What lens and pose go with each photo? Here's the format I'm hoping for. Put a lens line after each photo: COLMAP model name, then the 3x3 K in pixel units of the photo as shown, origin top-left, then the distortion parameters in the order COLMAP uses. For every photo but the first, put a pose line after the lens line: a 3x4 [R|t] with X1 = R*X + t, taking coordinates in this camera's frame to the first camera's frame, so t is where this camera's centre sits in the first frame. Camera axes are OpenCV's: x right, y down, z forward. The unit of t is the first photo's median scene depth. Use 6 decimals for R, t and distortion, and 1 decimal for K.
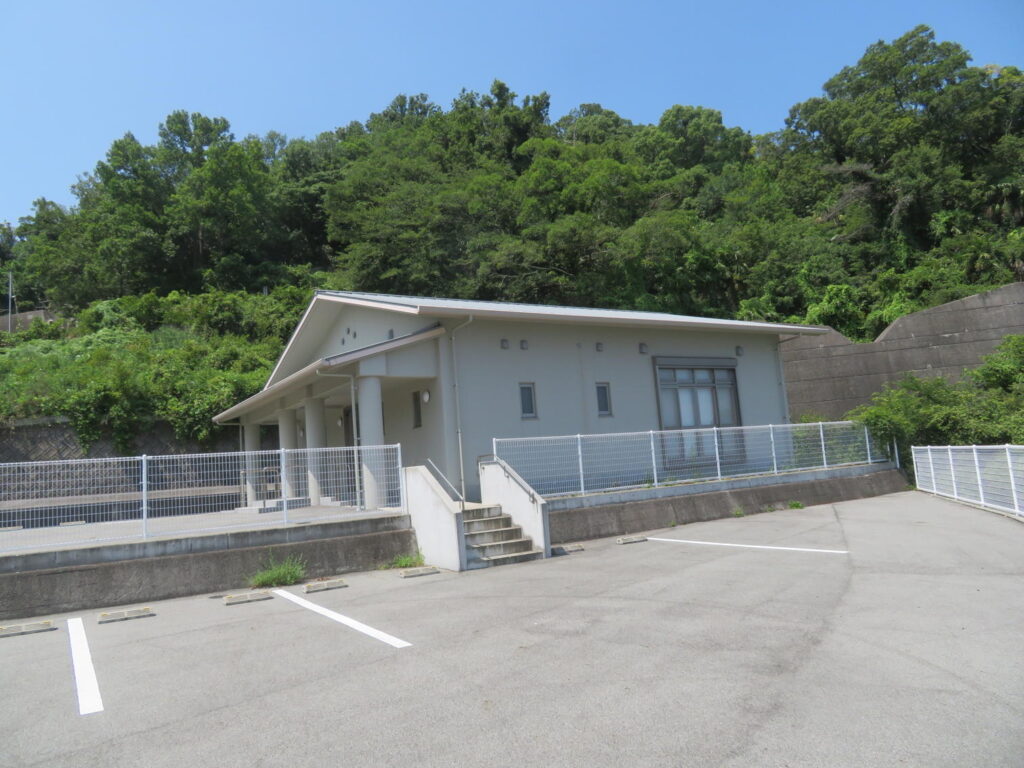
lens RADIAL K [[740.2, 0, 512.0], [0, 740.2, 384.0], [0, 0, 1]] dist [-0.000871, 0.005958]
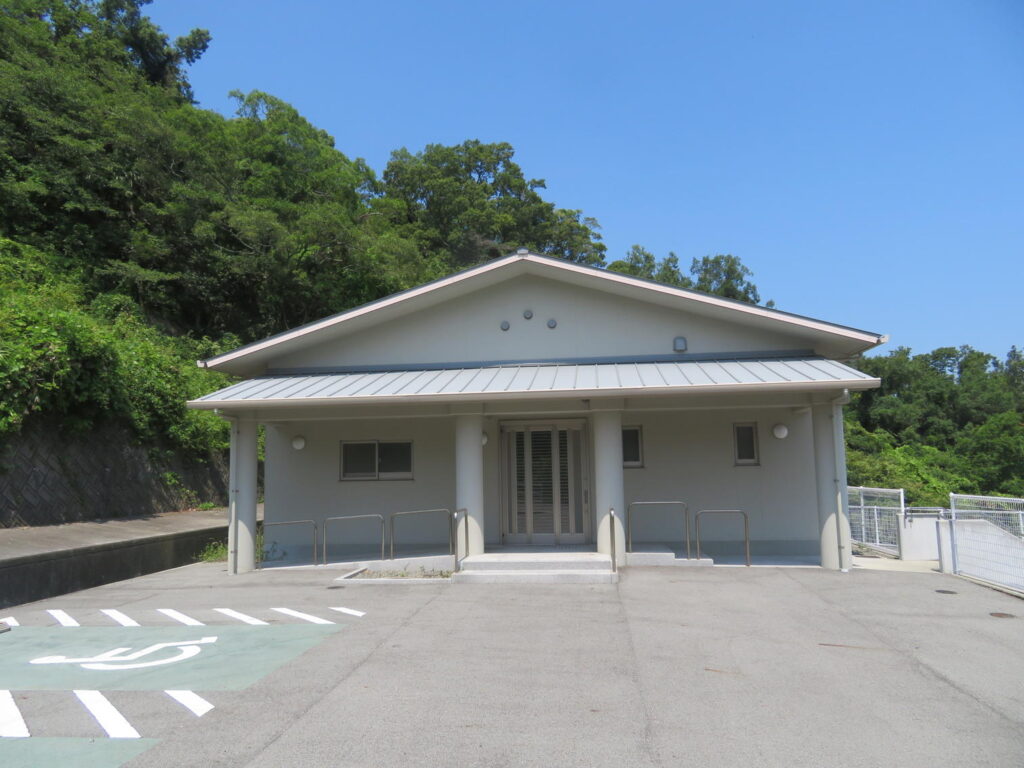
lens RADIAL K [[740.2, 0, 512.0], [0, 740.2, 384.0], [0, 0, 1]] dist [-0.000871, 0.005958]
pose [[0.614749, 0.157205, 0.772897, -0.584435], [-0.121334, 0.987120, -0.104271, 0.052742], [-0.779334, -0.029679, 0.625905, 0.422833]]
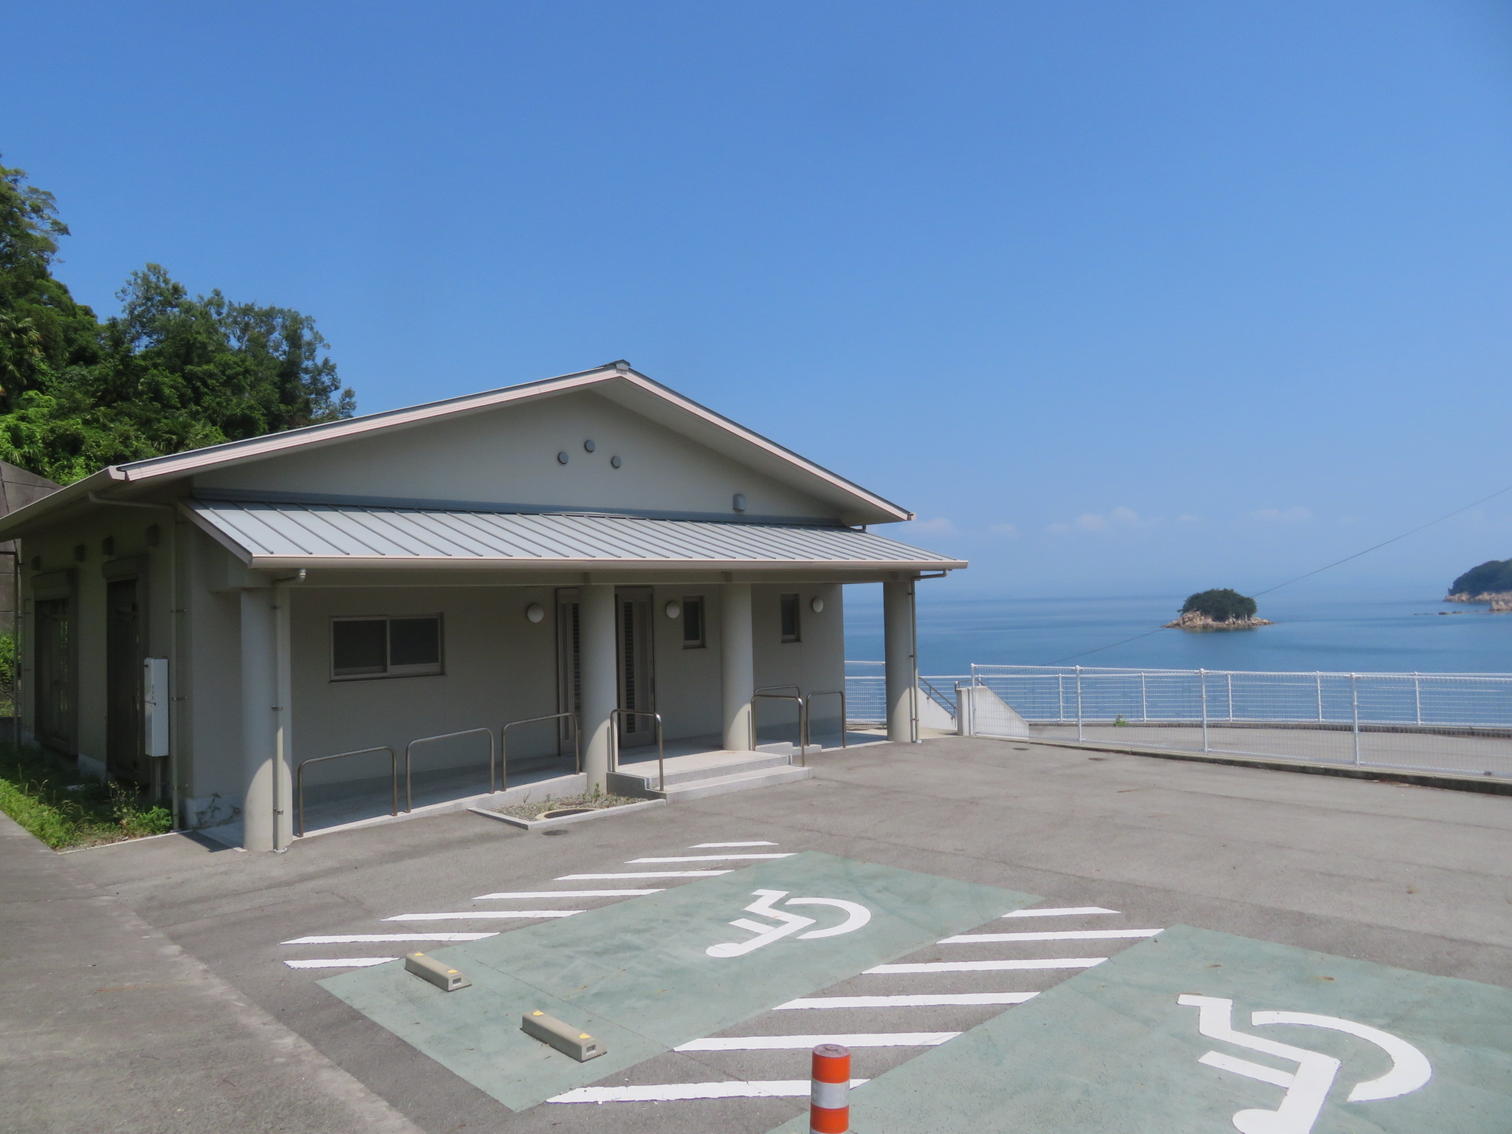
lens RADIAL K [[1093.0, 0, 756.0], [0, 1093.0, 567.0], [0, 0, 1]] dist [-0.000871, 0.005958]
pose [[-0.185714, 0.117216, 0.975587, -0.754313], [-0.074296, 0.988342, -0.132892, 0.081793], [-0.979791, -0.097162, -0.174840, 0.762120]]
